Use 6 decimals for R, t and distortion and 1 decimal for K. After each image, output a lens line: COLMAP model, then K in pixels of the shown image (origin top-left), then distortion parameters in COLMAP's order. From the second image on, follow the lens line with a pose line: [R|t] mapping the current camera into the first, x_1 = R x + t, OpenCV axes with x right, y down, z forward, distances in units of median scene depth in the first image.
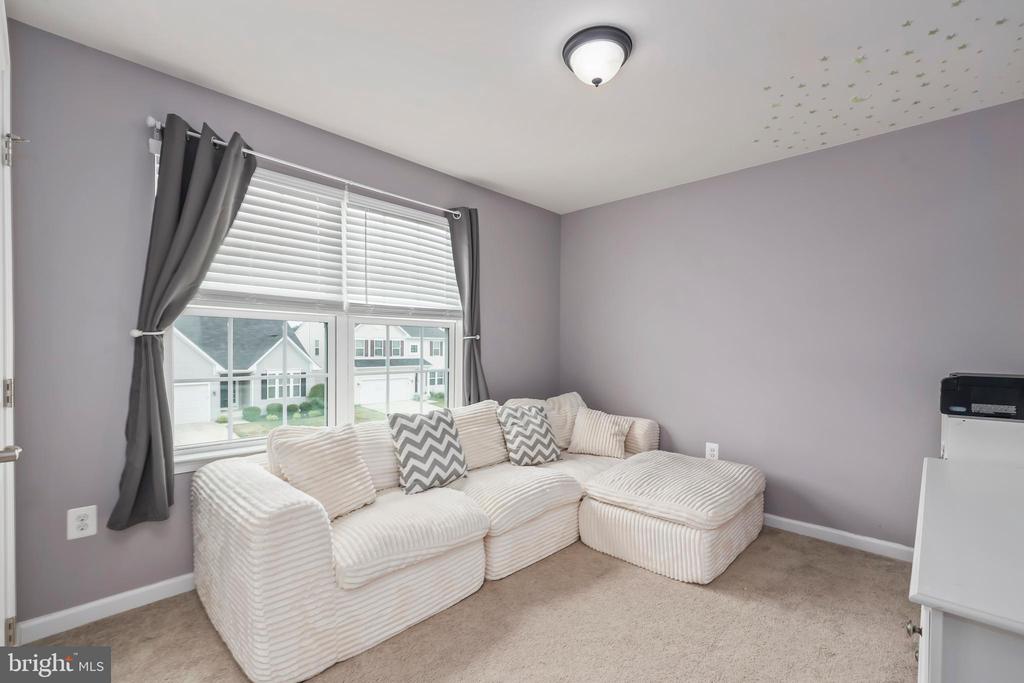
lens RADIAL K [[447.2, 0, 512.6], [0, 447.2, 353.3], [0, 0, 1]] dist [-0.001432, -0.000086]
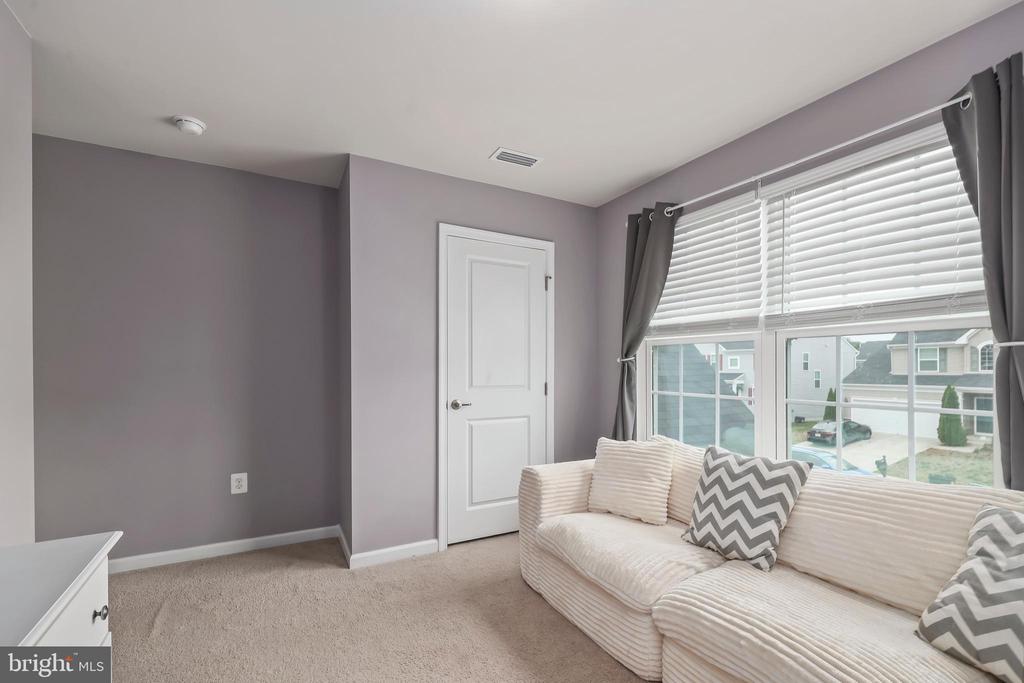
lens RADIAL K [[428.0, 0, 511.7], [0, 428.0, 364.5], [0, 0, 1]] dist [0.001732, 0.000232]
pose [[-0.271740, -0.005273, -0.962356, 0.615528], [-0.004122, 0.999982, -0.004315, -0.016030], [0.962362, 0.002794, -0.271757, 0.843458]]
